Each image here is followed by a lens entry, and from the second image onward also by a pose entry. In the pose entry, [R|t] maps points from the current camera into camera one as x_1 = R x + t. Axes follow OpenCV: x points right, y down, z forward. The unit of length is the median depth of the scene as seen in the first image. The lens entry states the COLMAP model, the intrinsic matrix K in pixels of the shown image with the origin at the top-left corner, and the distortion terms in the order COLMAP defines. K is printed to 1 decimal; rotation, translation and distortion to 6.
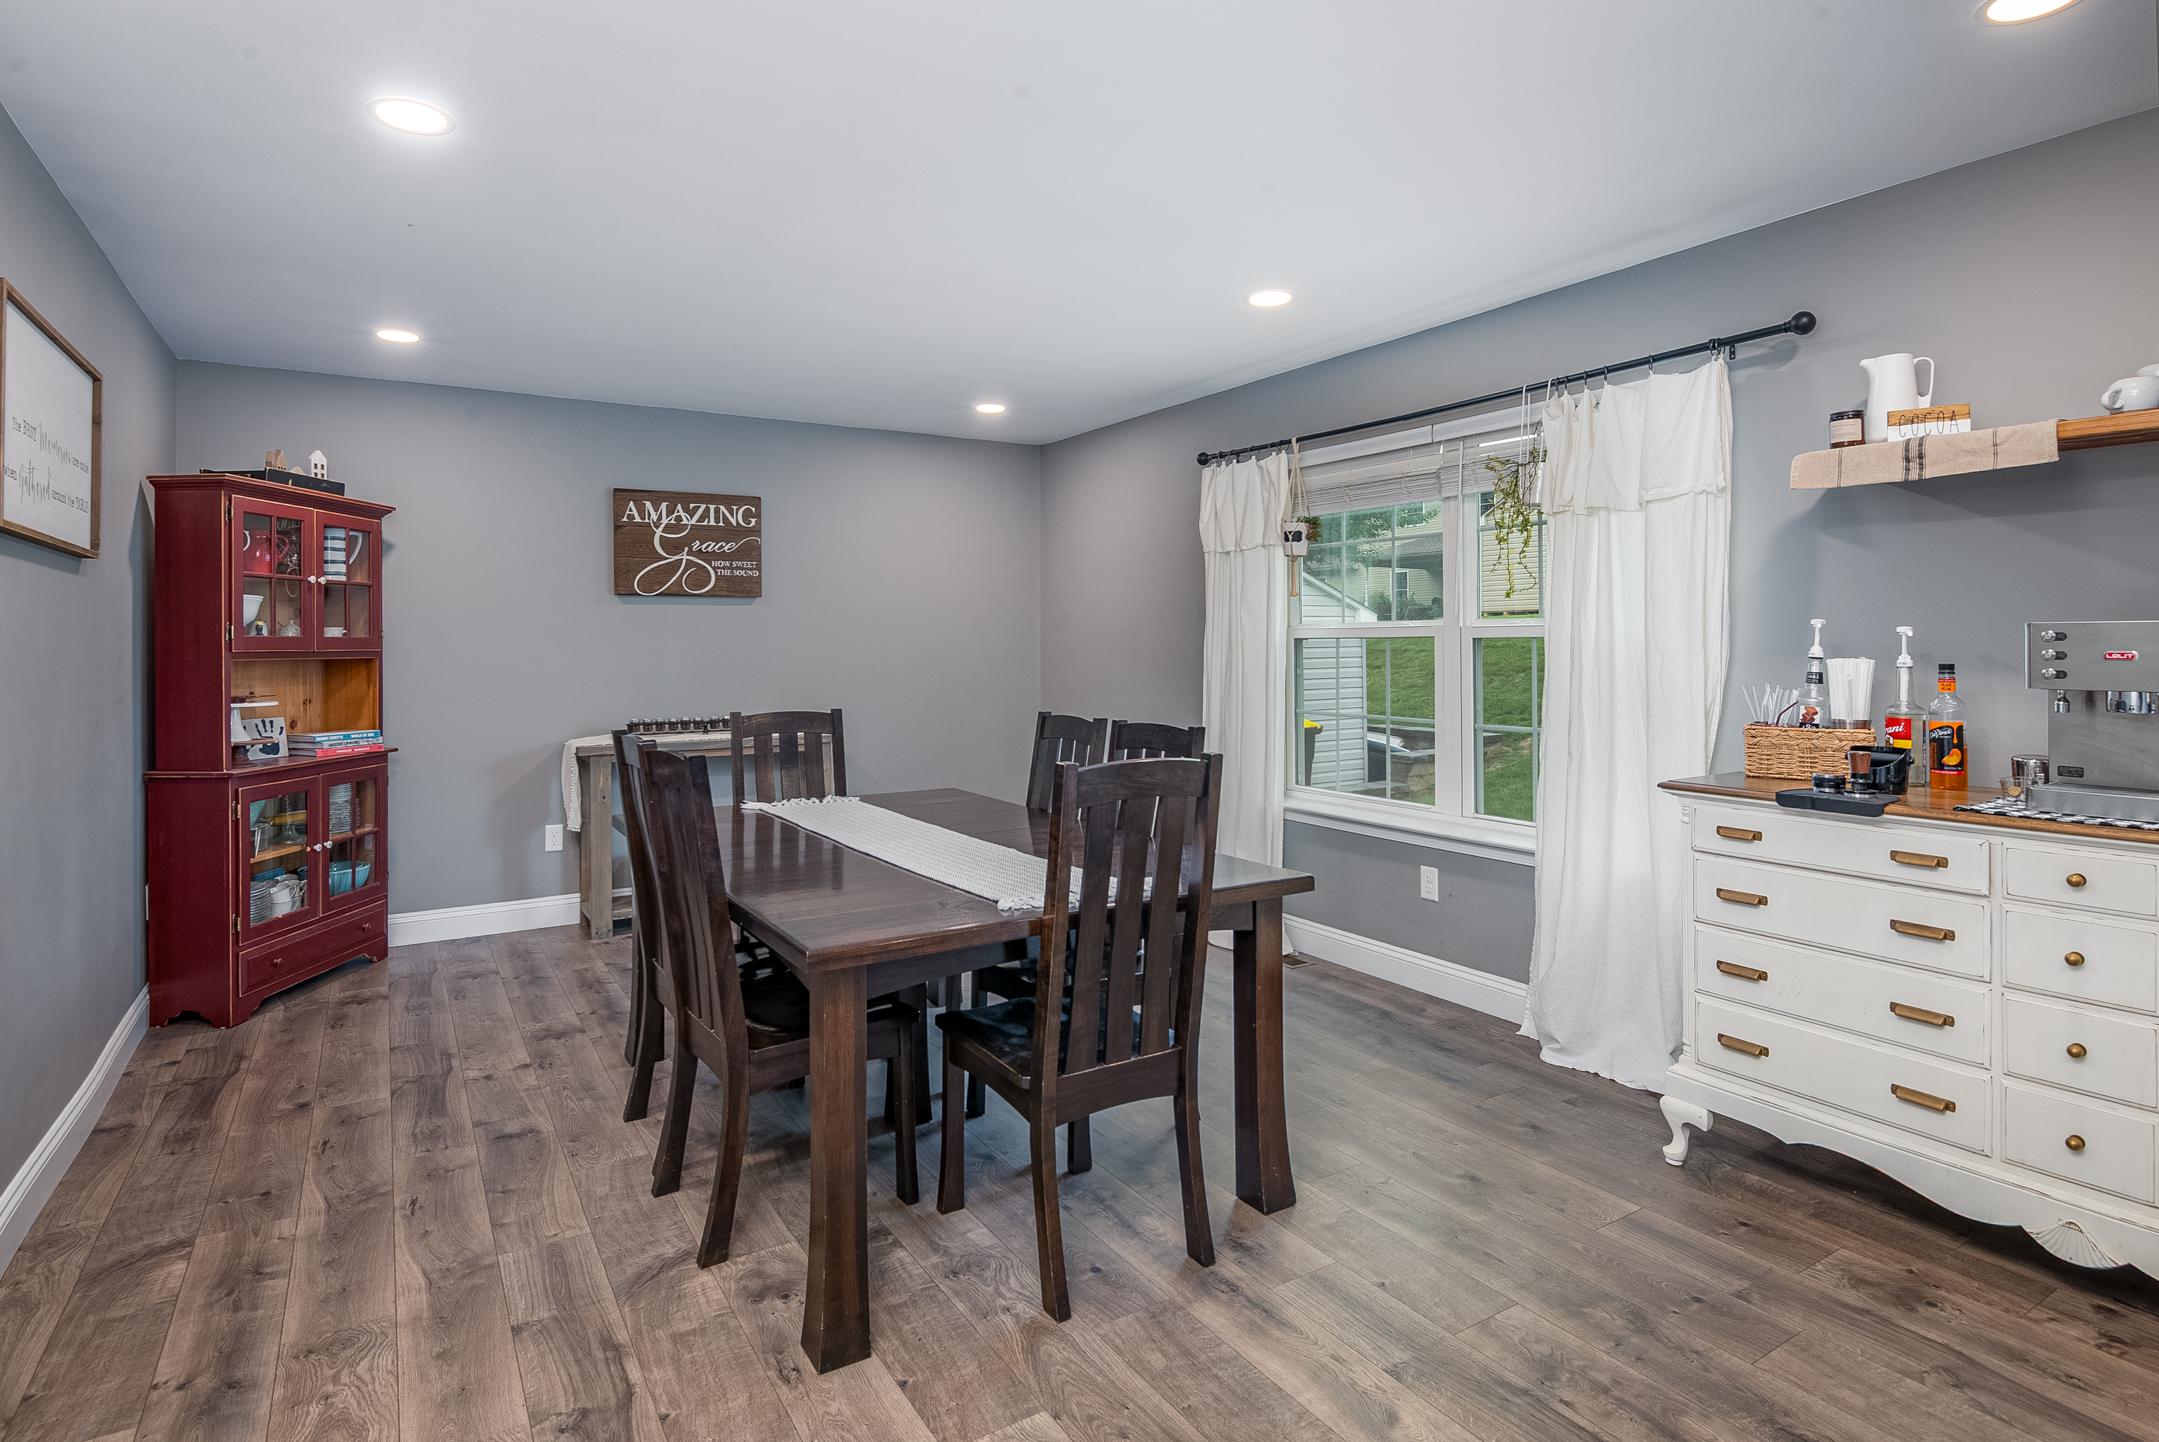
lens RADIAL K [[1098.9, 0, 1015.5], [0, 1098.9, 640.4], [0, 0, 1]] dist [0.022541, -0.022719]
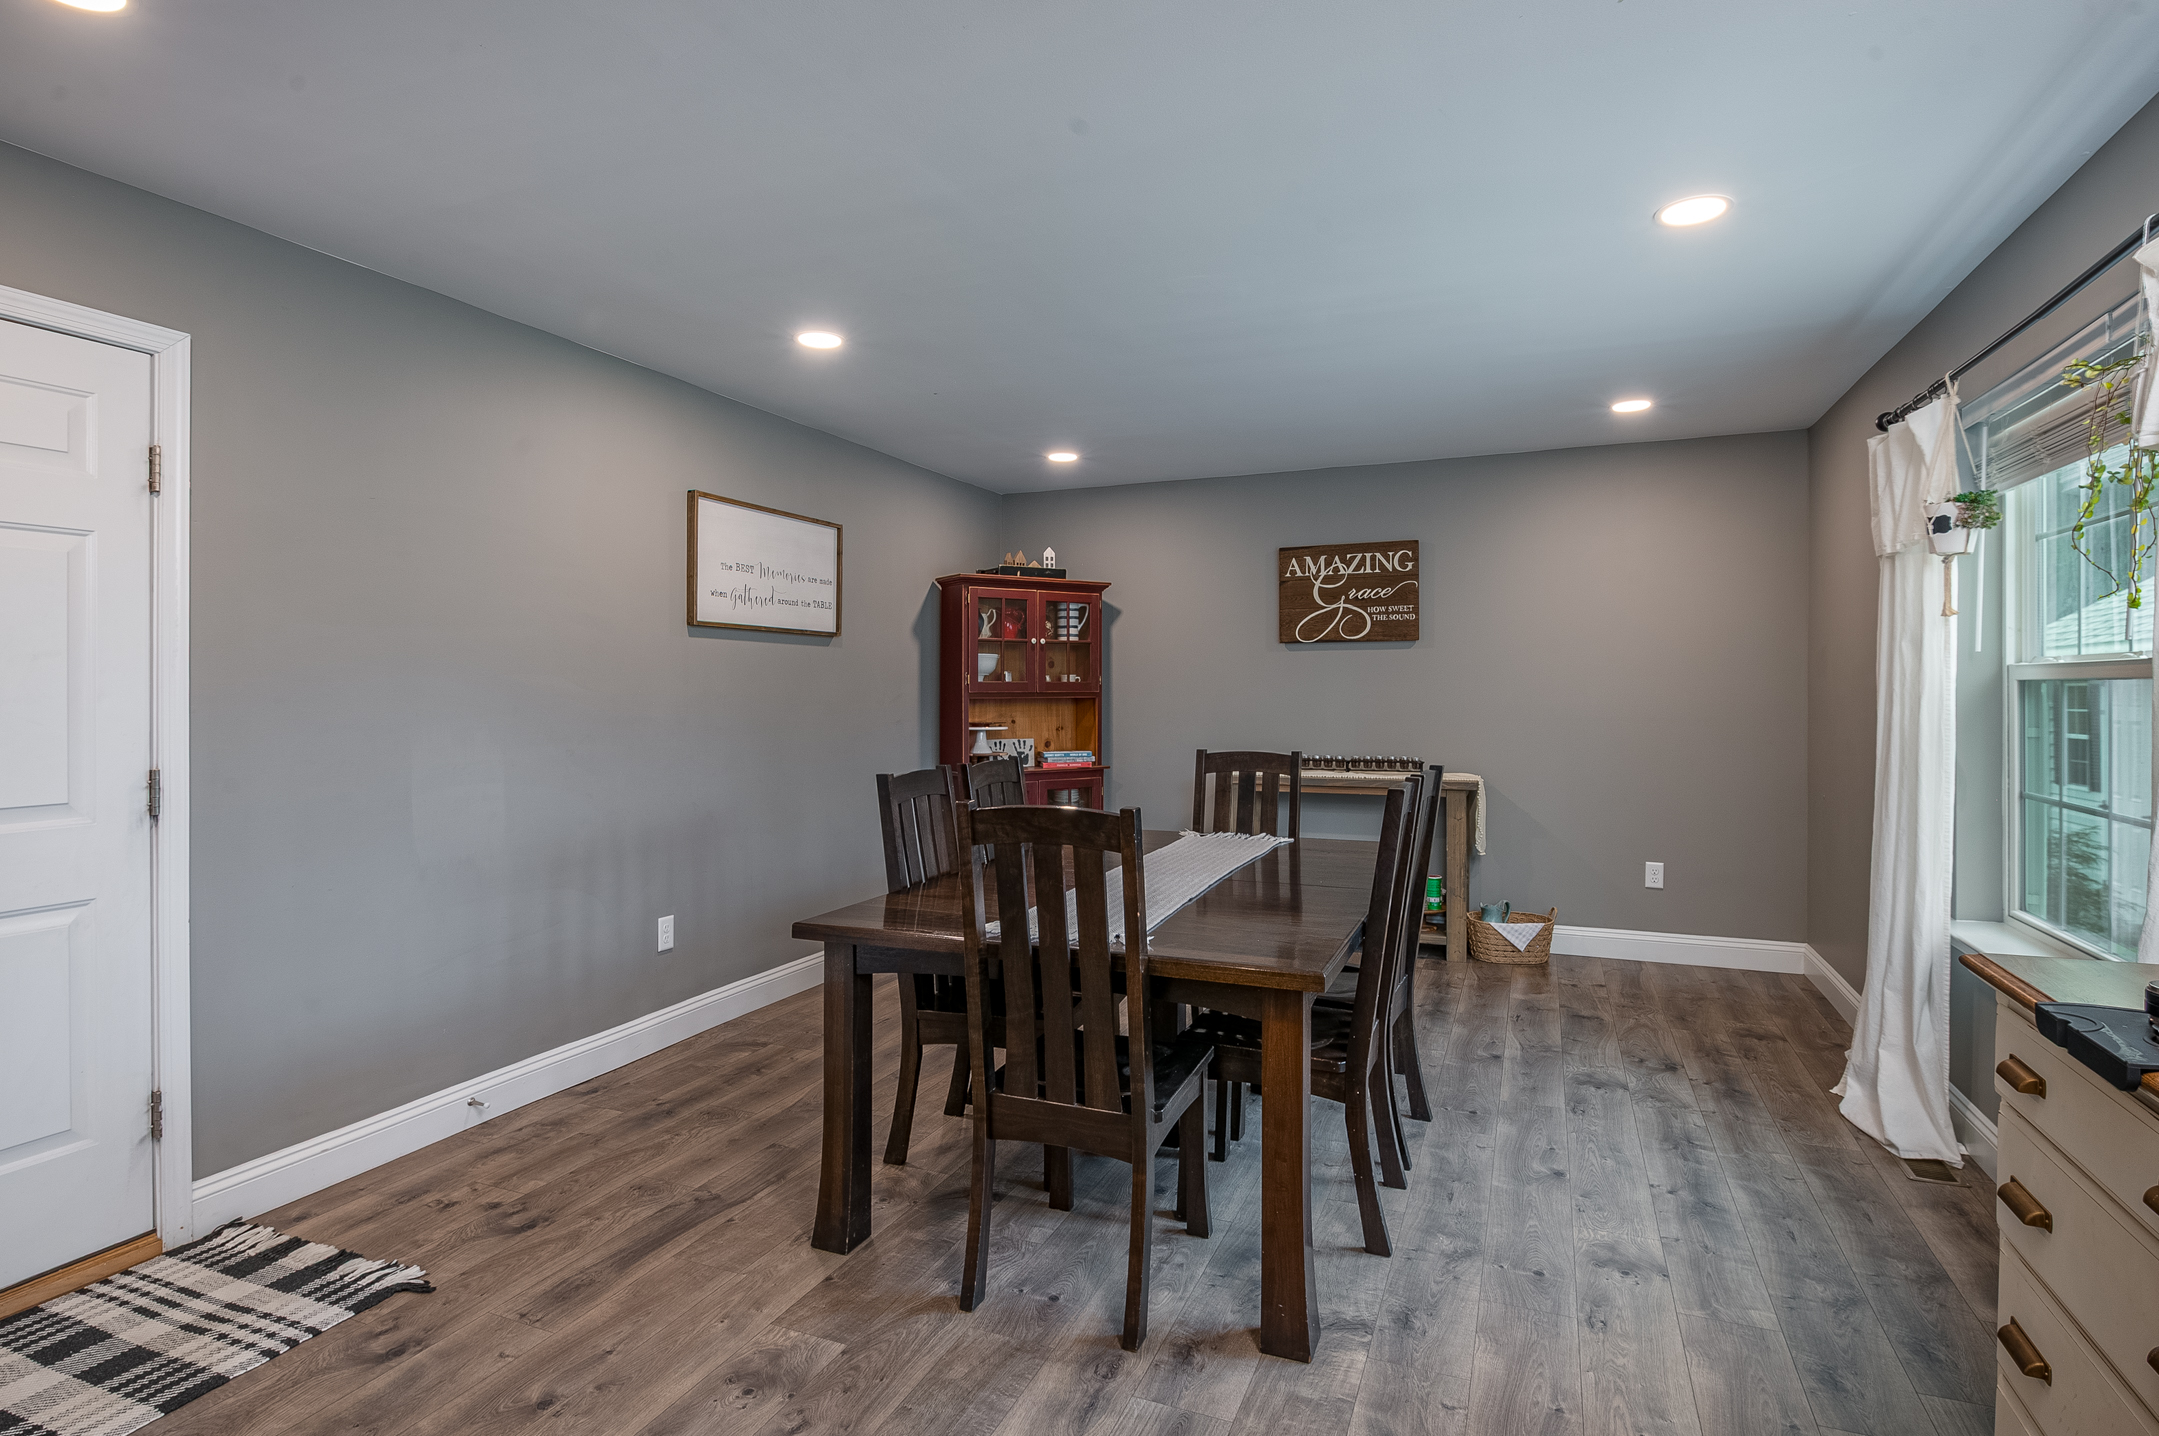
lens RADIAL K [[1073.1, 0, 1103.9], [0, 1073.1, 695.0], [0, 0, 1]] dist [-0.002442, -0.001079]
pose [[0.609193, 0.009362, -0.792967, 0.395314], [0.004380, 0.999875, 0.015170, -0.005769], [0.793010, -0.012715, 0.609076, 0.189711]]
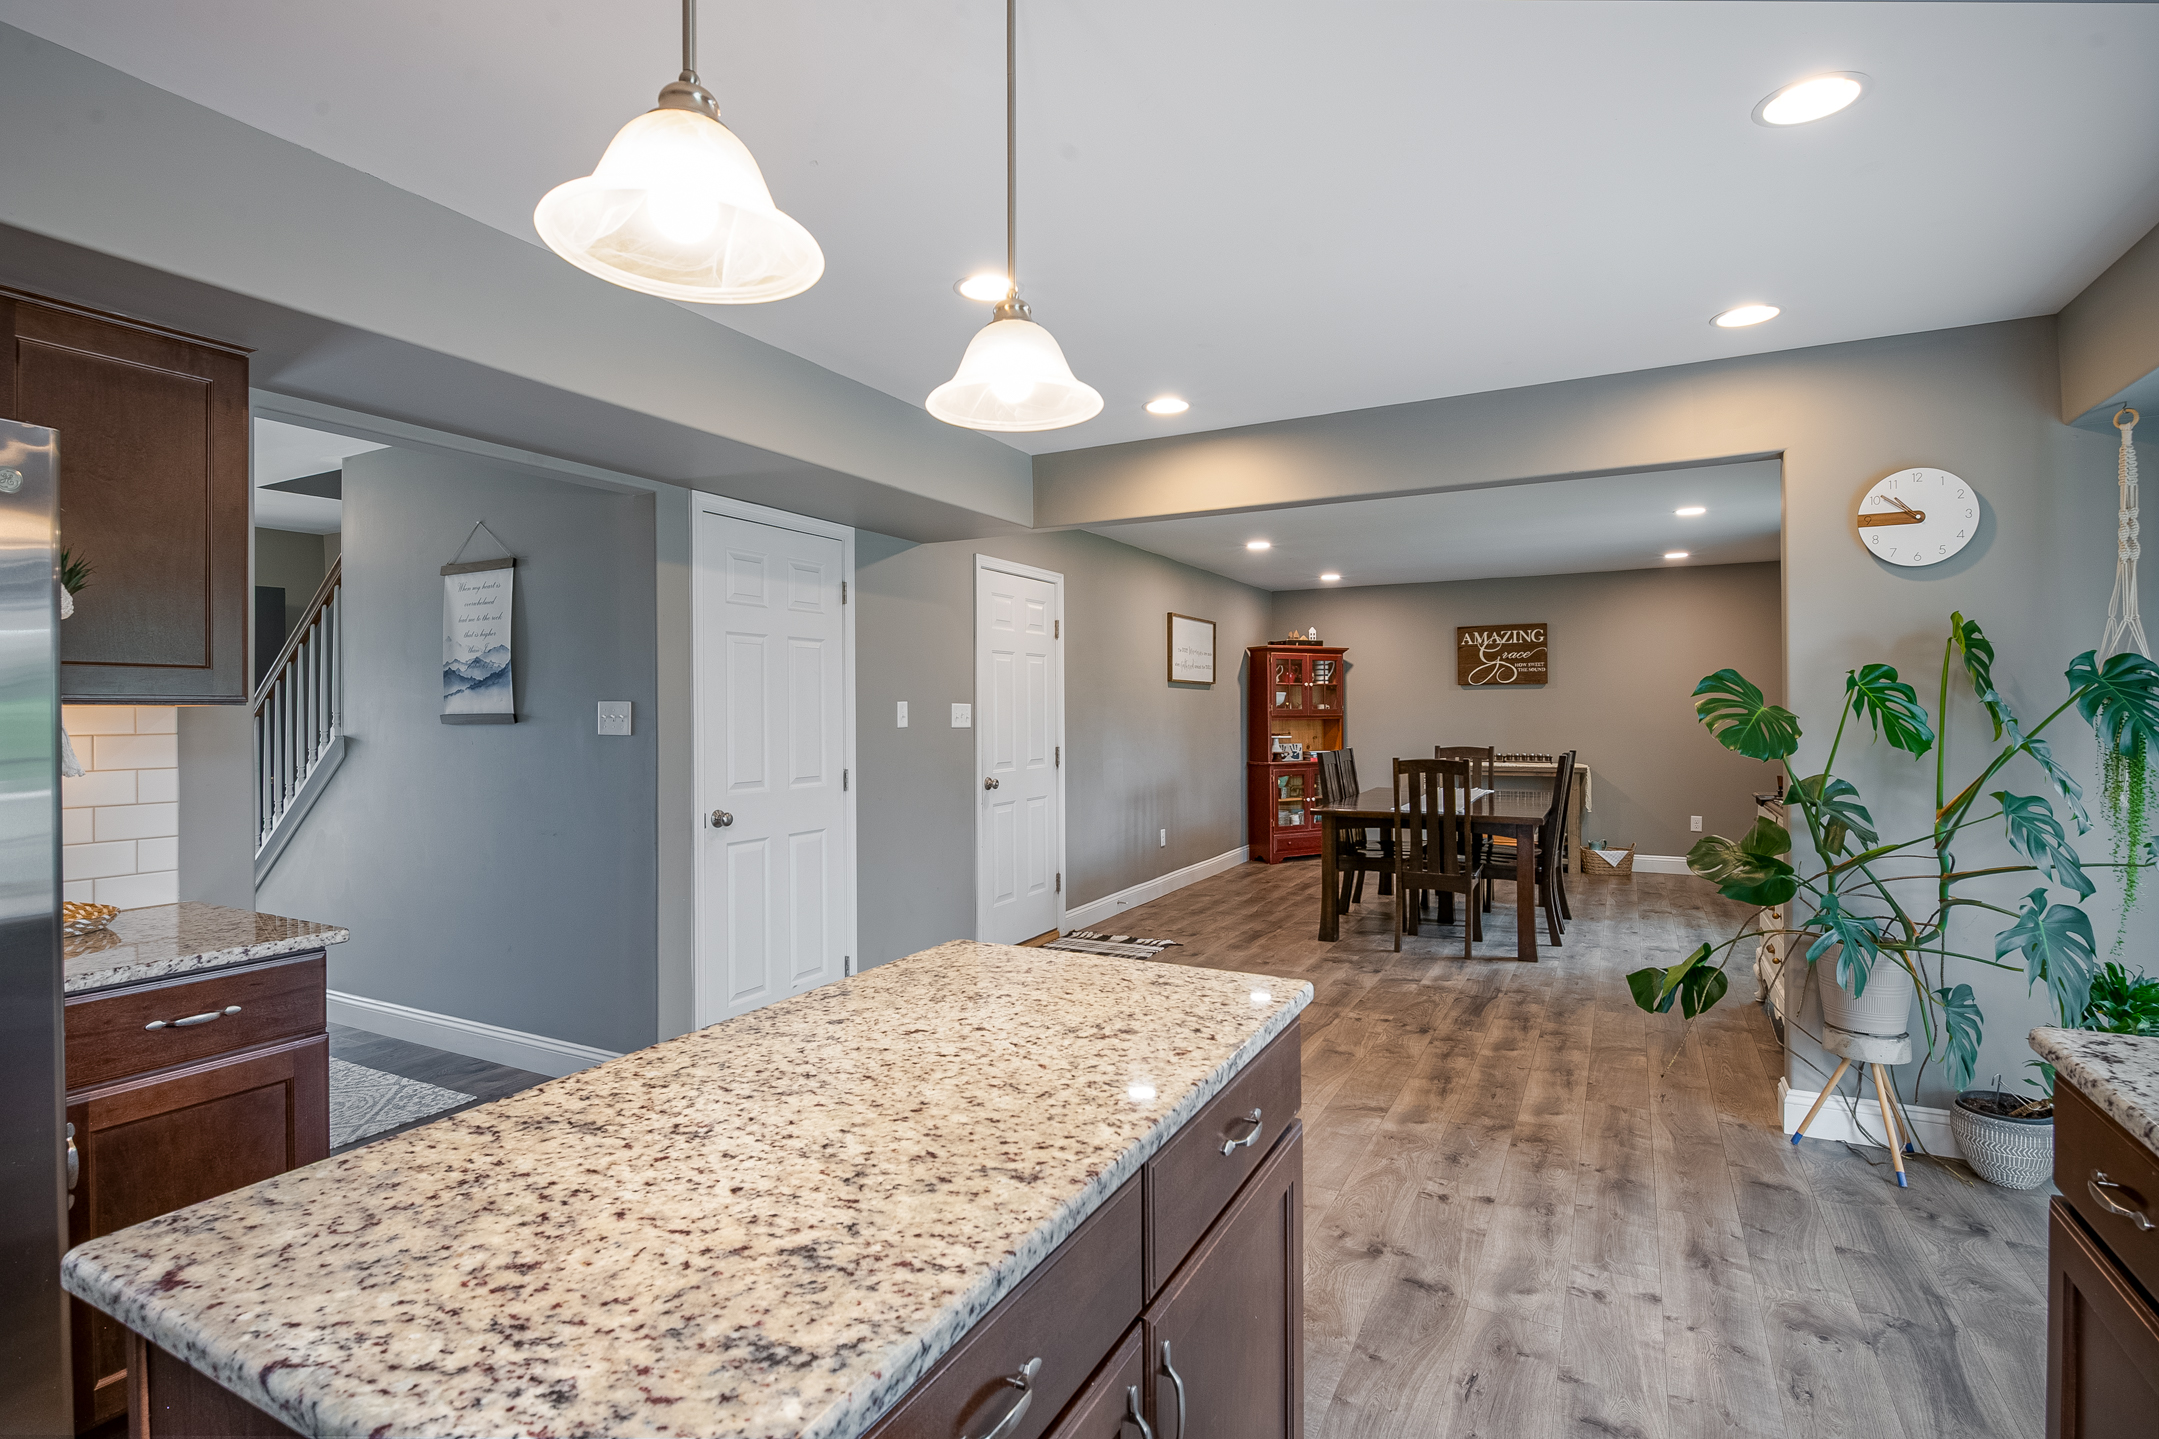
lens RADIAL K [[1056.8, 0, 1072.4], [0, 1056.8, 706.4], [0, 0, 1]] dist [-0.001550, -0.000411]
pose [[0.529964, 0.000391, -0.848020, 0.785942], [0.006997, 0.999964, 0.004834, -0.019092], [0.847992, -0.008496, 0.529942, -0.474733]]
